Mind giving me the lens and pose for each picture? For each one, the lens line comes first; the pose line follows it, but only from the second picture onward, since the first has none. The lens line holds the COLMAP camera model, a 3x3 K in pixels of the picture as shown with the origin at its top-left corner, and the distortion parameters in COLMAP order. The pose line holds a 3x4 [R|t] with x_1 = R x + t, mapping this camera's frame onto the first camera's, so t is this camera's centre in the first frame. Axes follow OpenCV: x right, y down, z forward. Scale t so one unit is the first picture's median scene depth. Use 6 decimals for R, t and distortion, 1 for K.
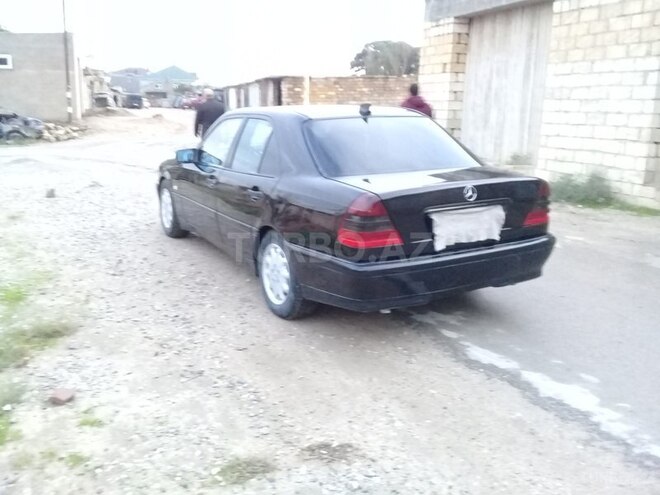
lens RADIAL K [[595.6, 0, 326.4], [0, 595.6, 245.5], [0, 0, 1]] dist [0.081434, -0.160435]
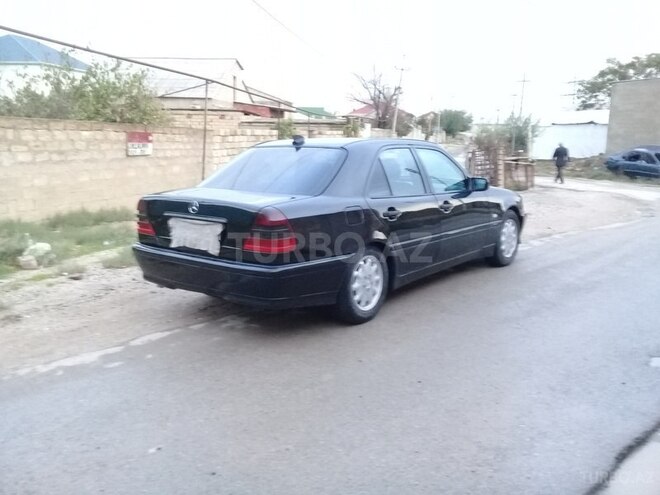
lens RADIAL K [[595.6, 0, 326.4], [0, 595.6, 245.5], [0, 0, 1]] dist [0.081434, -0.160435]
pose [[0.413892, 0.156855, -0.896711, 1.334410], [-0.217253, 0.973600, 0.070028, -0.143104], [0.884022, 0.165829, 0.437042, 0.677230]]
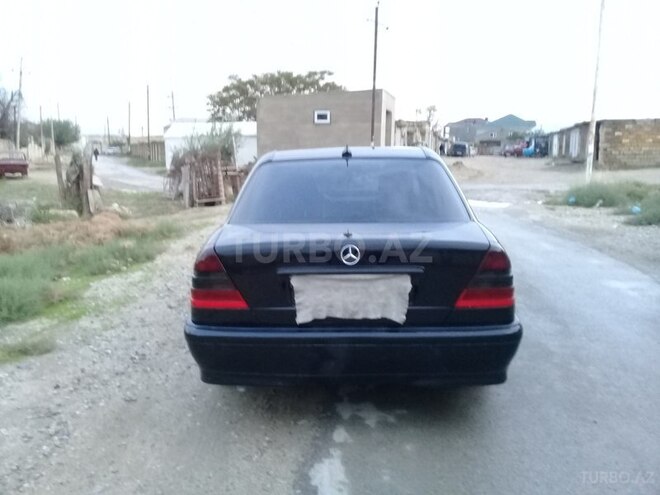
lens RADIAL K [[595.6, 0, 326.4], [0, 595.6, 245.5], [0, 0, 1]] dist [0.081434, -0.160435]
pose [[0.855535, 0.070903, -0.512867, 0.565206], [-0.110316, 0.992796, -0.046770, -0.055955], [0.505855, 0.096591, 0.857193, 0.305434]]
